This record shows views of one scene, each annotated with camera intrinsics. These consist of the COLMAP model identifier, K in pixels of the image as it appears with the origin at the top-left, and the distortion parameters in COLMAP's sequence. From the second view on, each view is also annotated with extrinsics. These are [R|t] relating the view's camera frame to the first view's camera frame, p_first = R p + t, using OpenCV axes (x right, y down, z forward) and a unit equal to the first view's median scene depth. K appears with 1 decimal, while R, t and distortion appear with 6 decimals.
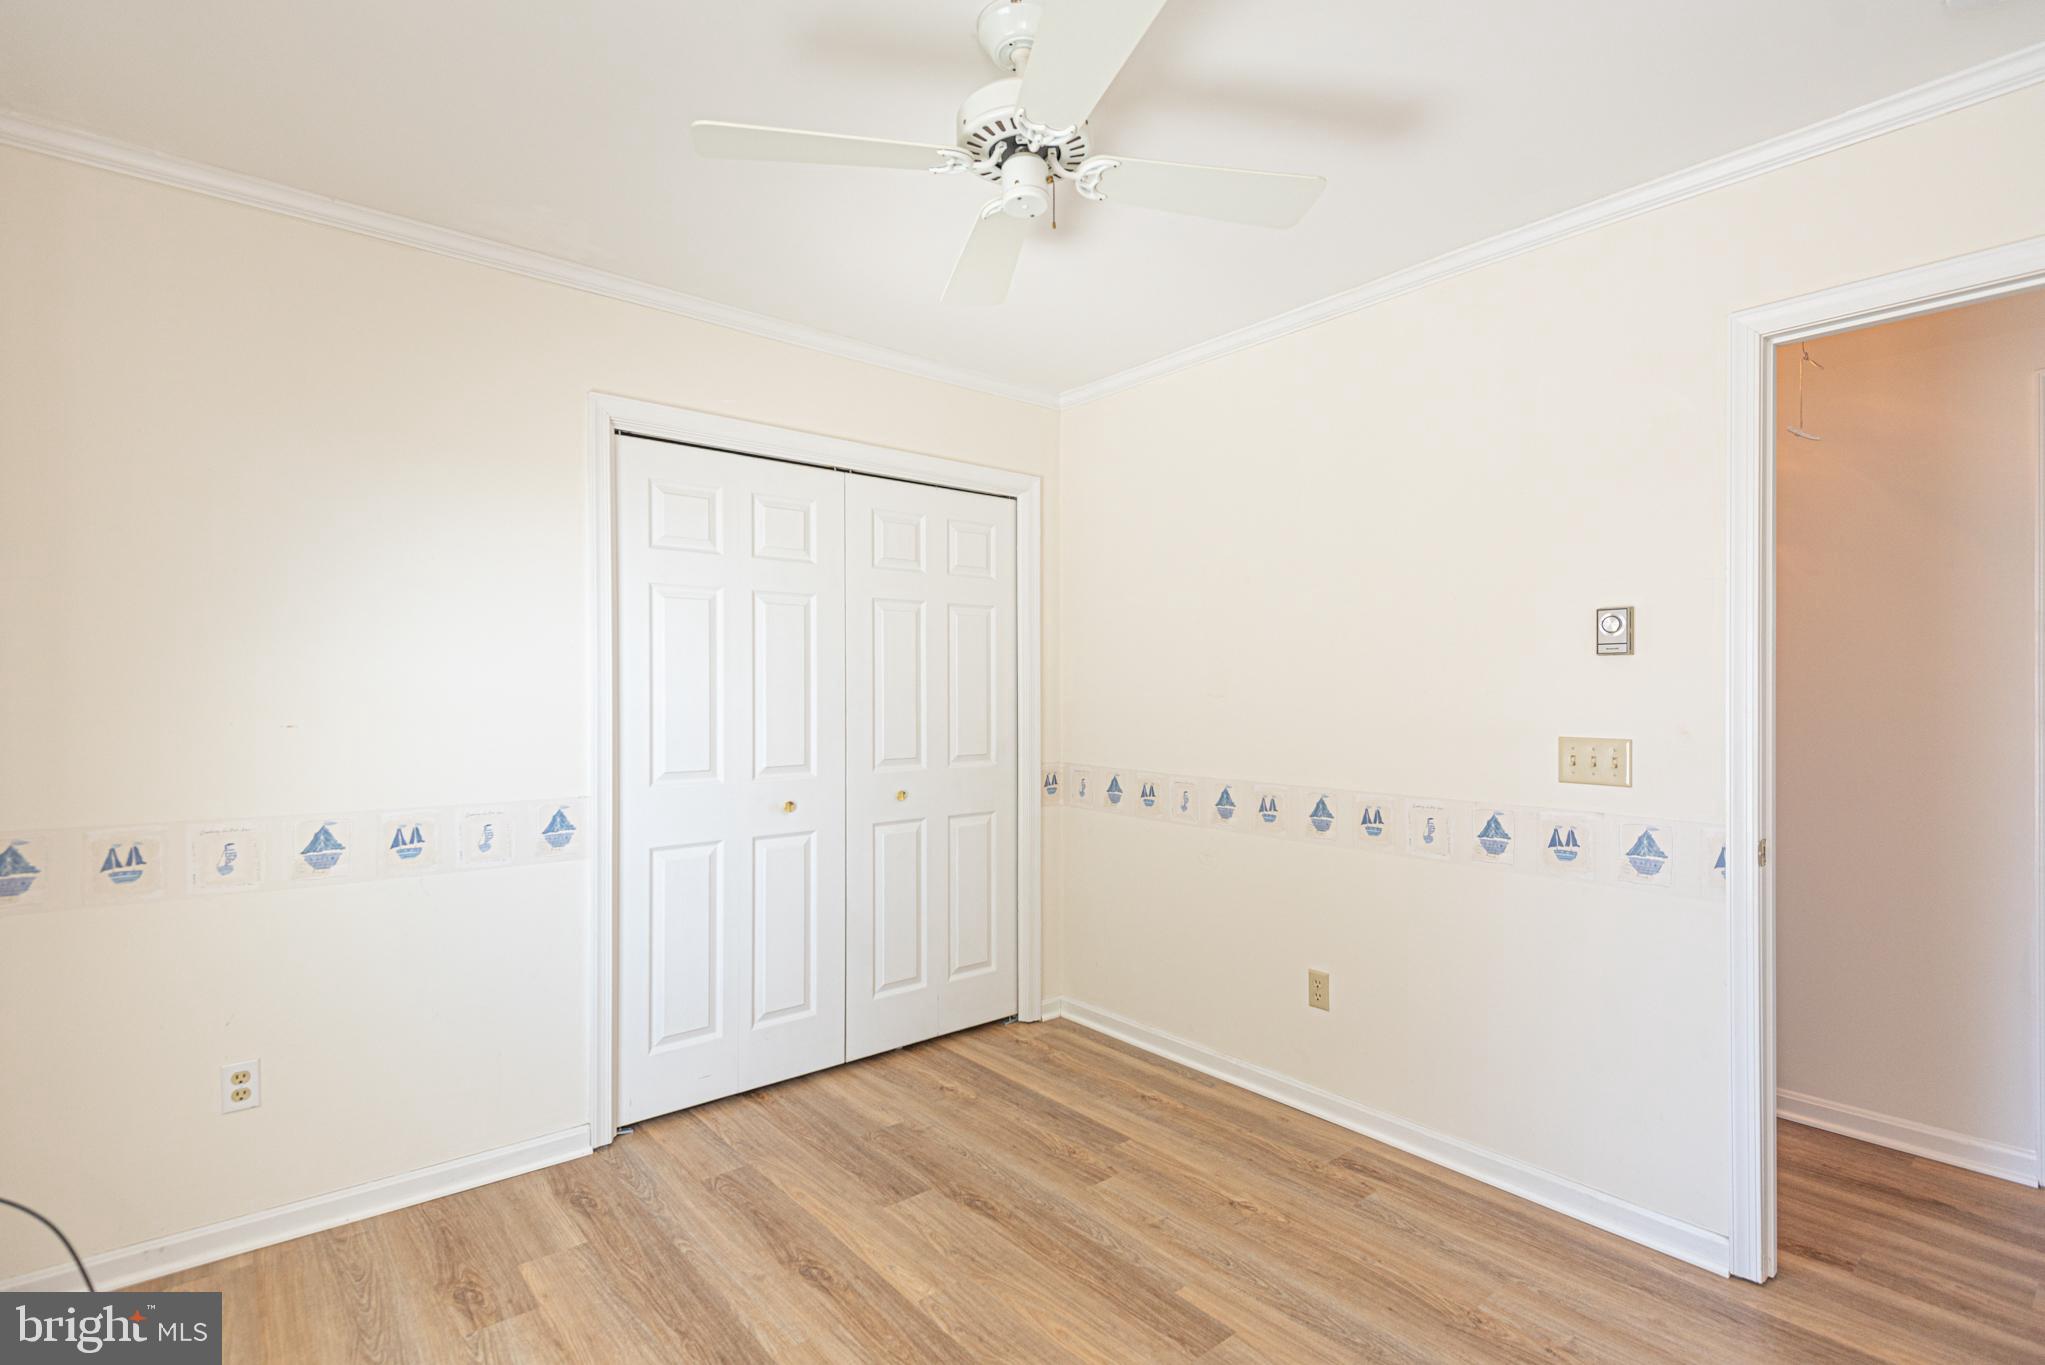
lens RADIAL K [[937.7, 0, 1022.5], [0, 937.7, 682.5], [0, 0, 1]] dist [0.026728, -0.021936]
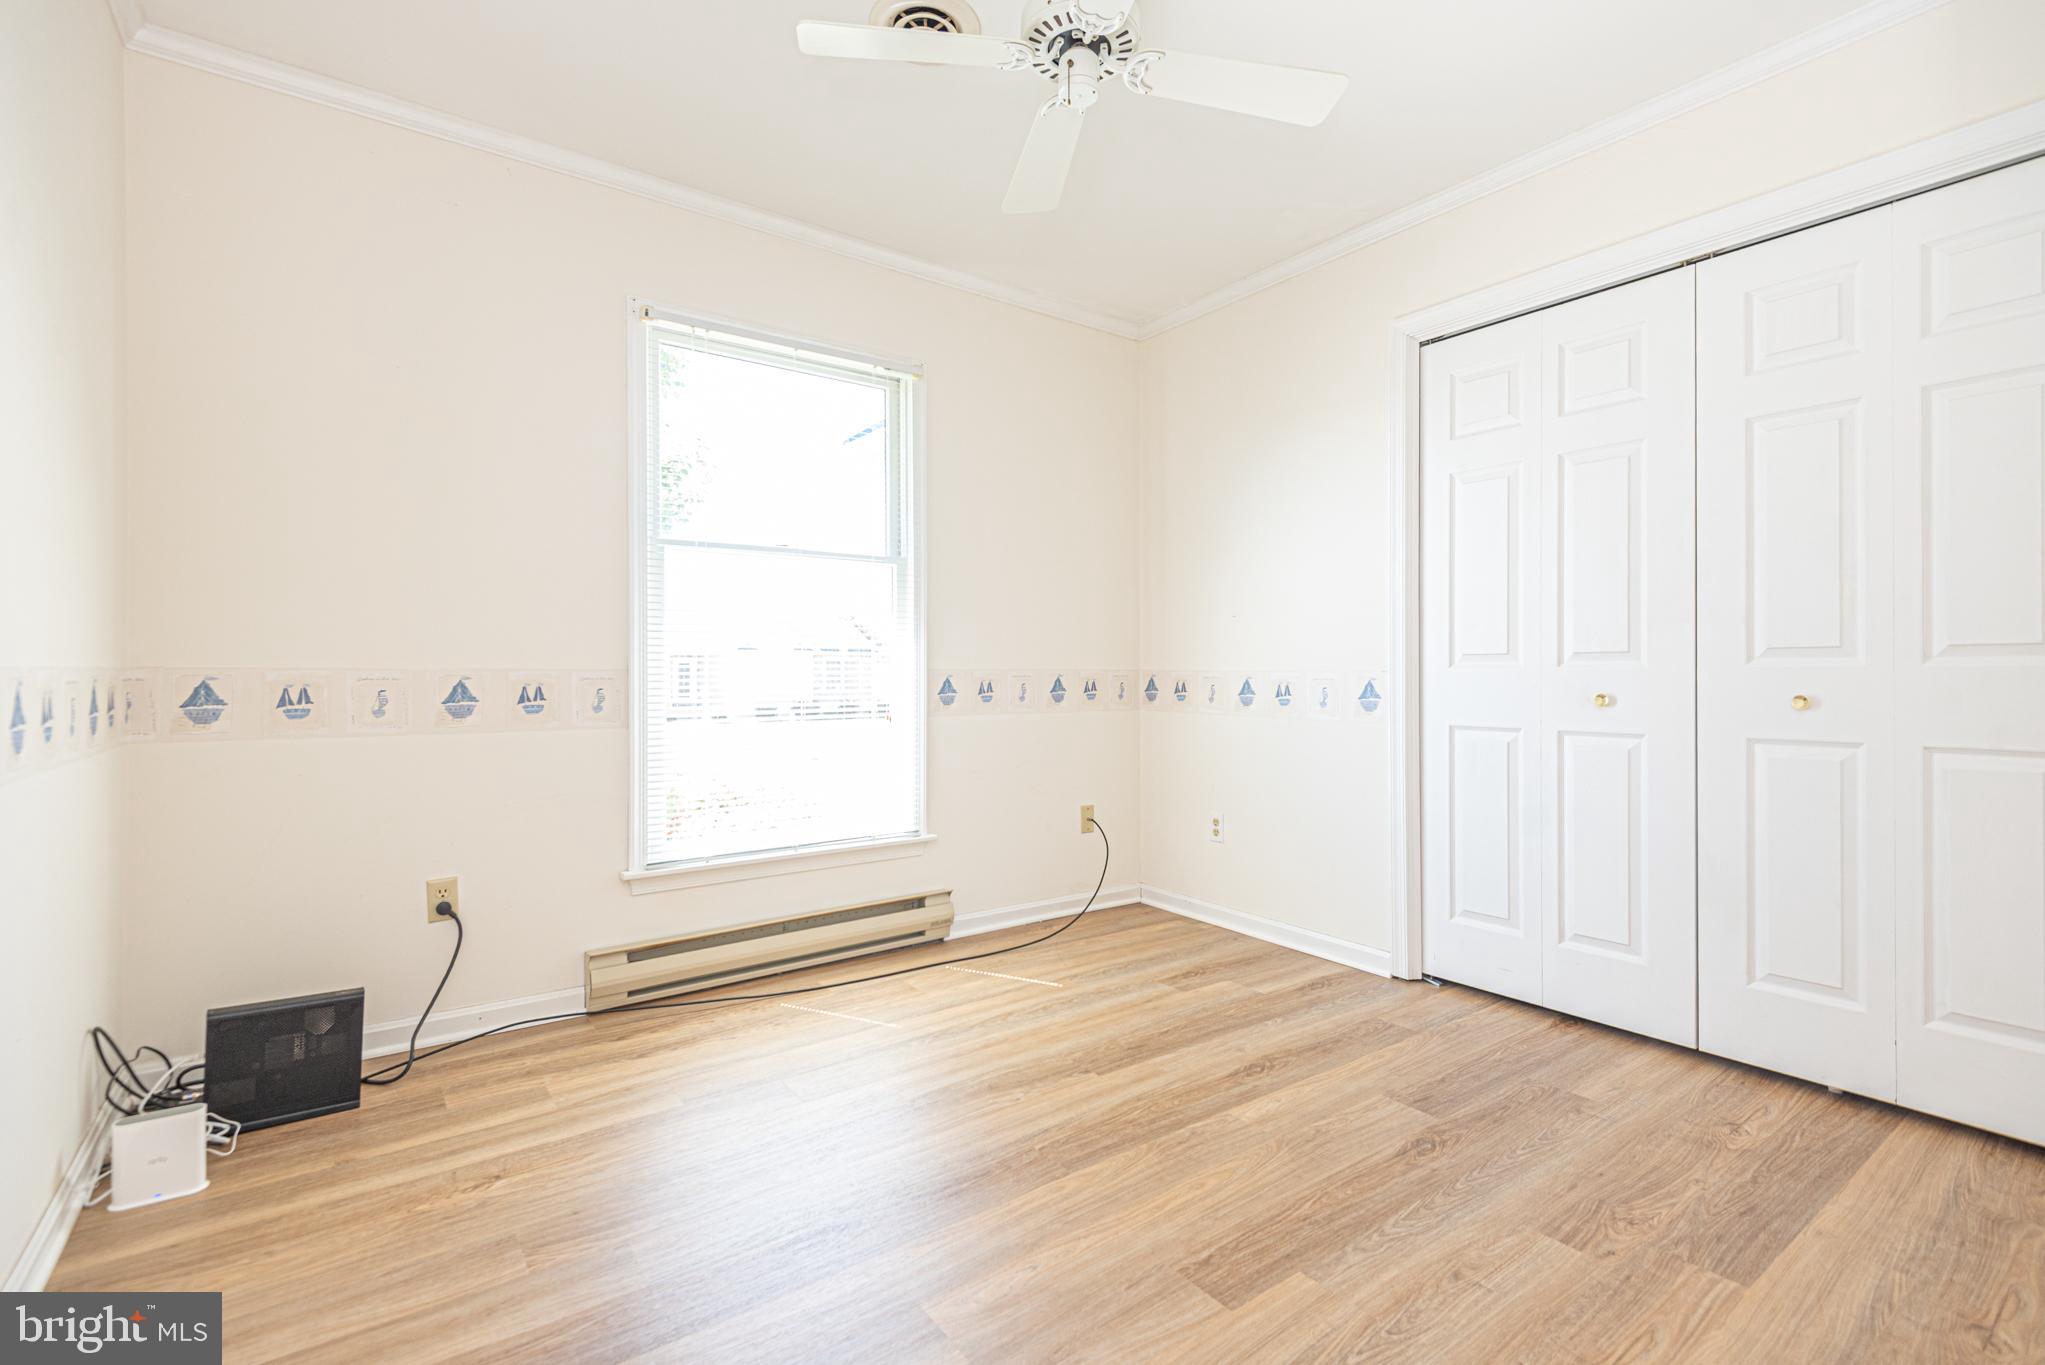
lens RADIAL K [[937.7, 0, 1022.5], [0, 937.7, 682.5], [0, 0, 1]] dist [0.026728, -0.021936]
pose [[-0.061981, 0.020999, -0.997856, 0.772188], [0.020770, 0.999589, 0.019745, 0.111129], [0.997861, -0.019501, -0.062392, 0.673581]]
